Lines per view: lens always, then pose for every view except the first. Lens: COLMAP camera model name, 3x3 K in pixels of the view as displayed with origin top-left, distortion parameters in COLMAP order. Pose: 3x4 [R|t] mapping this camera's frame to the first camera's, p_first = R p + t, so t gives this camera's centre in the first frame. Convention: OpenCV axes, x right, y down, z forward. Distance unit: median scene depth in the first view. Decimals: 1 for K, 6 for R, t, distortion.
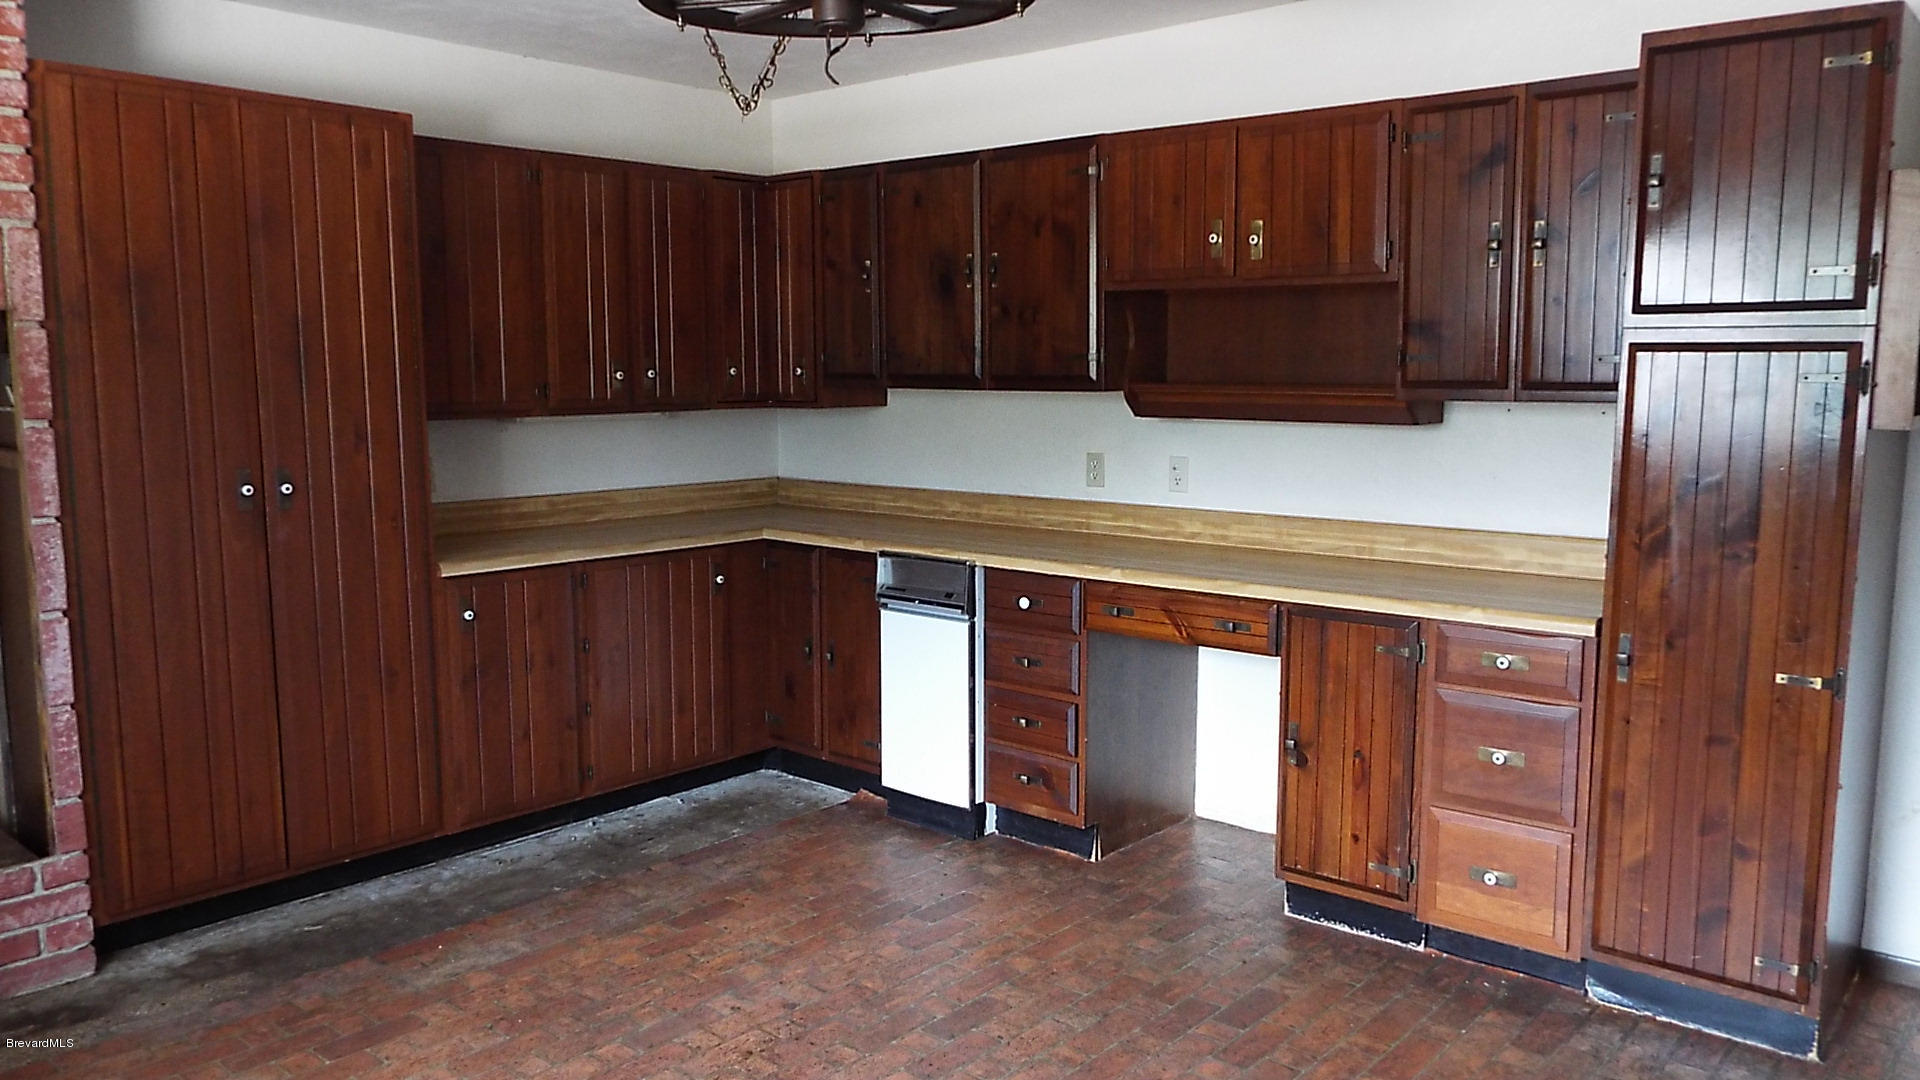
lens RADIAL K [[1403.0, 0, 960.0], [0, 1403.0, 540.0], [0, 0, 1]] dist [-0.008296, 0.005173]
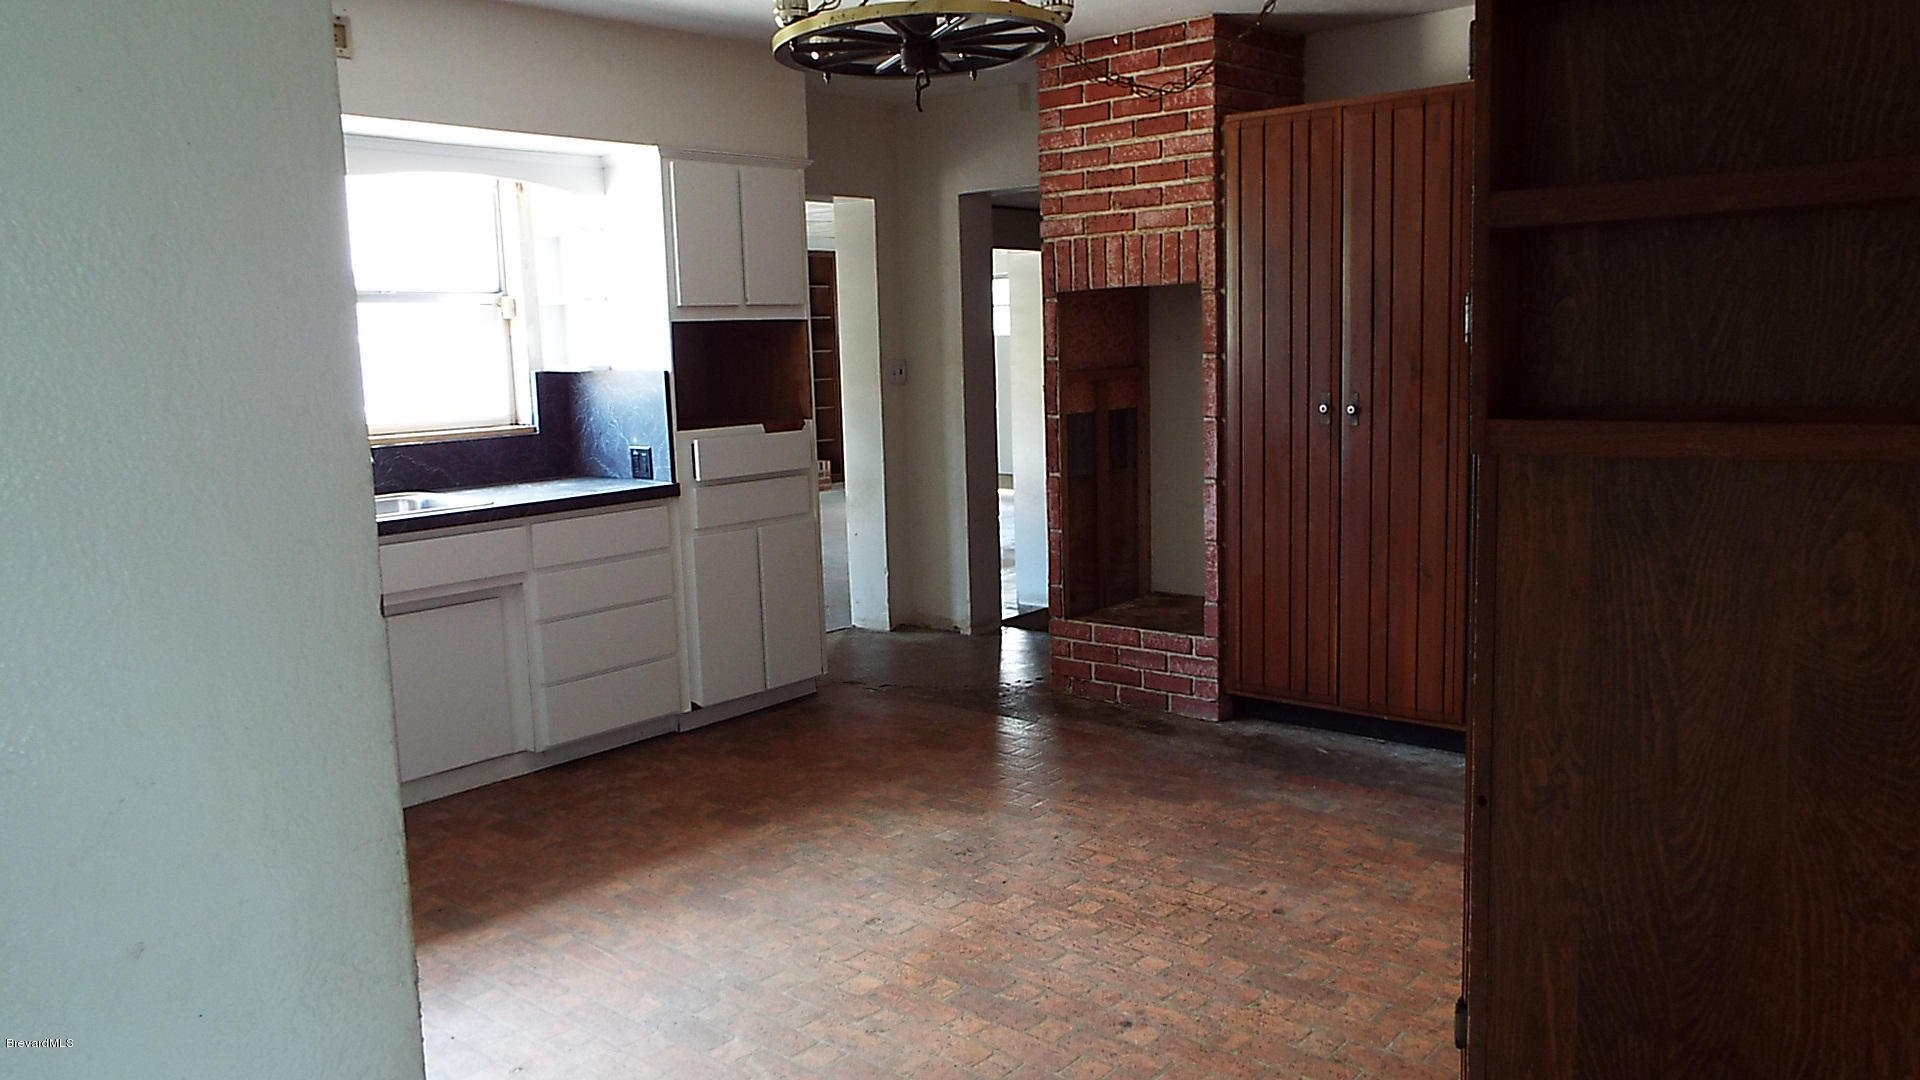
lens RADIAL K [[1403.0, 0, 960.0], [0, 1403.0, 540.0], [0, 0, 1]] dist [-0.008296, 0.005173]
pose [[-0.000059, 0.141005, -0.990009, 0.858860], [-0.087216, 0.986236, 0.140473, -0.072643], [0.996189, 0.086353, 0.012240, 0.689893]]
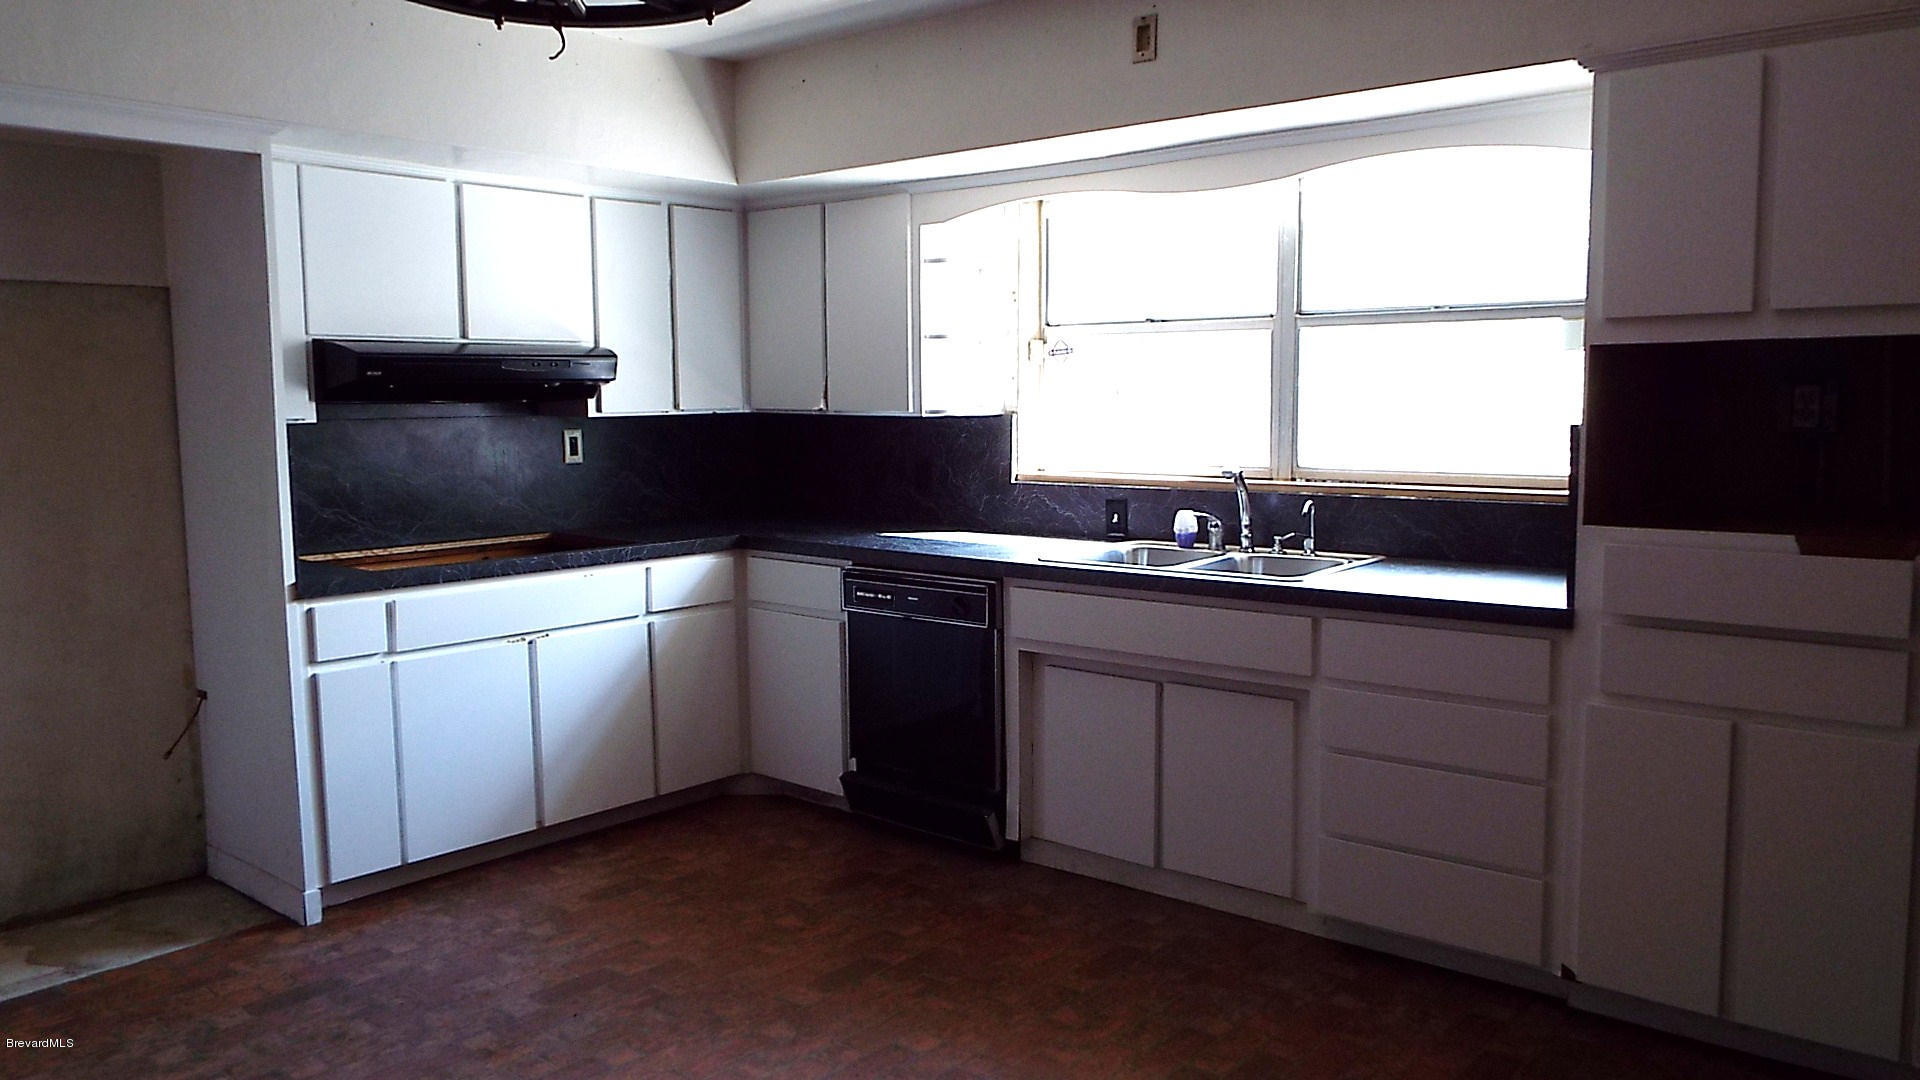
lens RADIAL K [[1403.0, 0, 960.0], [0, 1403.0, 540.0], [0, 0, 1]] dist [-0.008296, 0.005173]
pose [[-0.999739, 0.008089, -0.021350, -0.209982], [0.003271, 0.976229, 0.216717, -0.139178], [0.022595, 0.216591, -0.976001, 1.276262]]
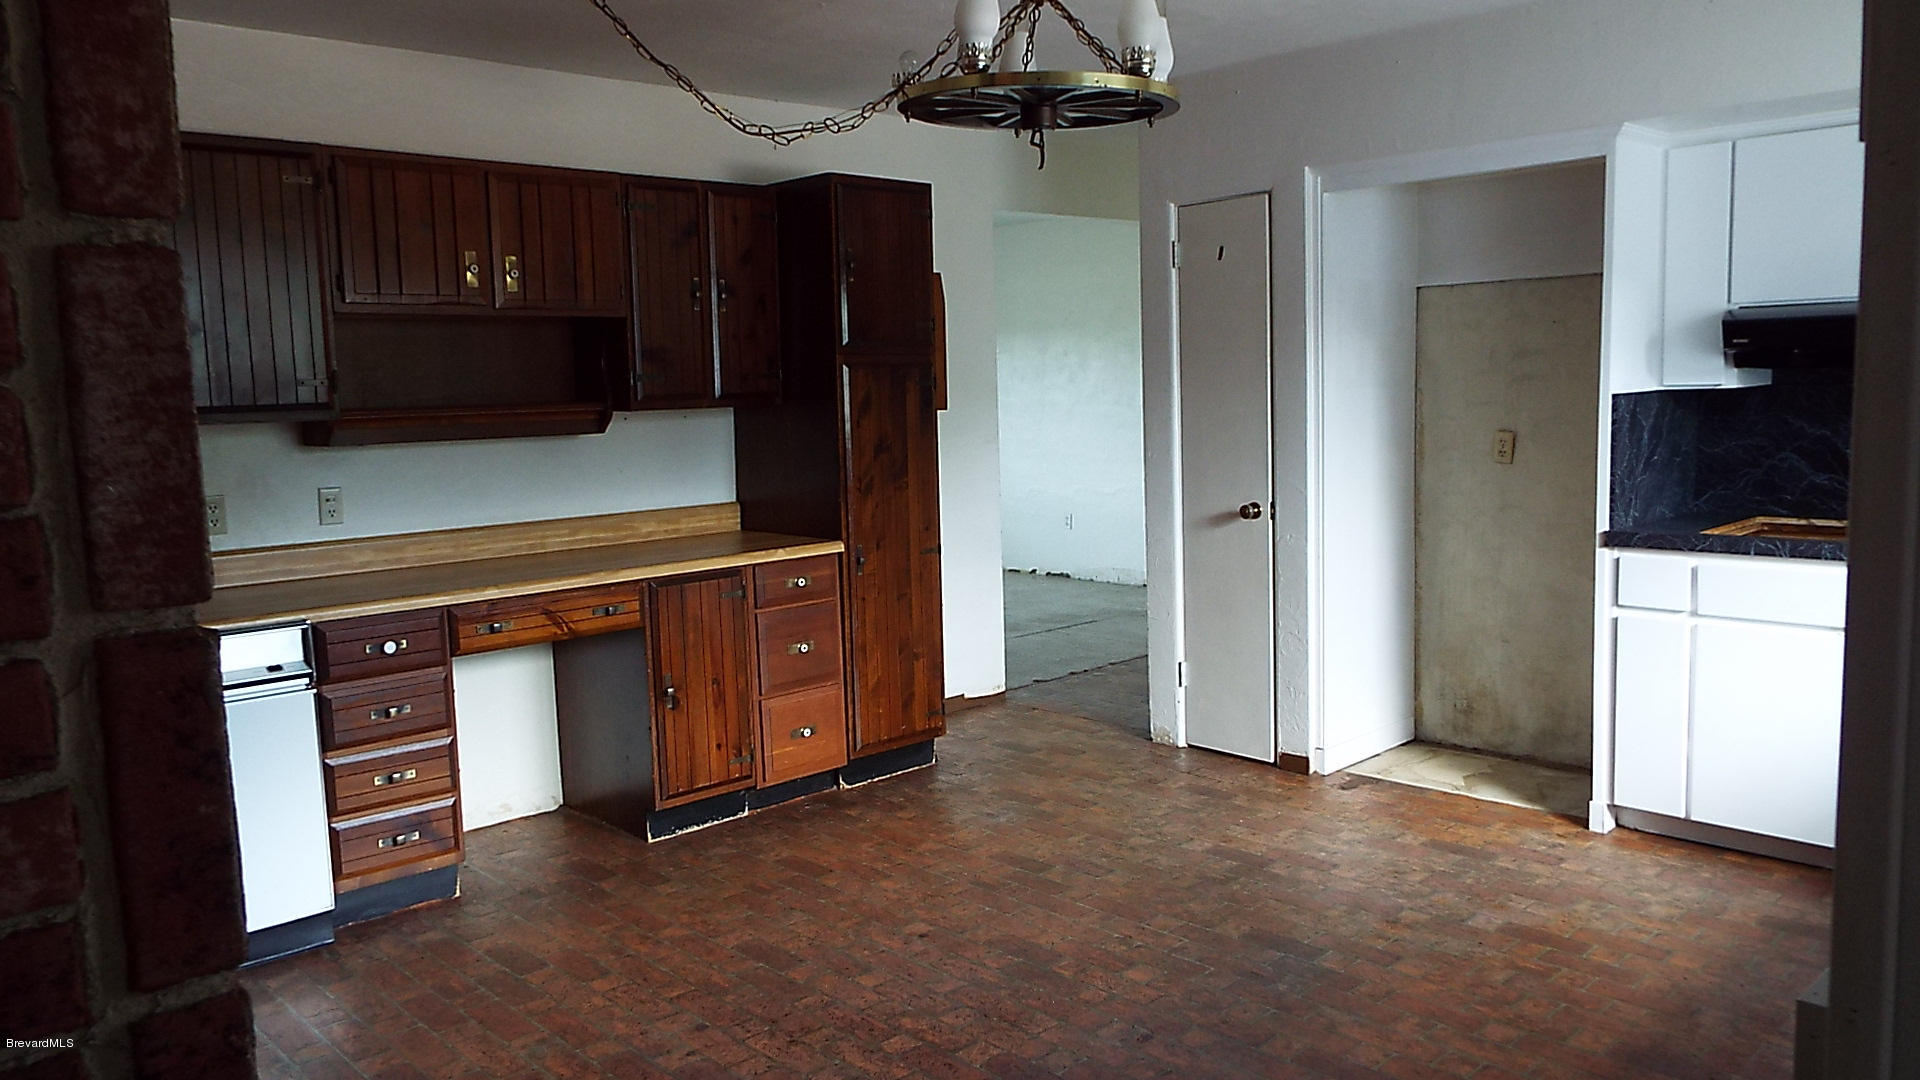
lens RADIAL K [[1403.0, 0, 960.0], [0, 1403.0, 540.0], [0, 0, 1]] dist [-0.008296, 0.005173]
pose [[0.102410, -0.115467, 0.988018, -0.995709], [0.148966, 0.983820, 0.099536, -0.073889], [-0.983525, 0.136988, 0.117953, 0.628913]]
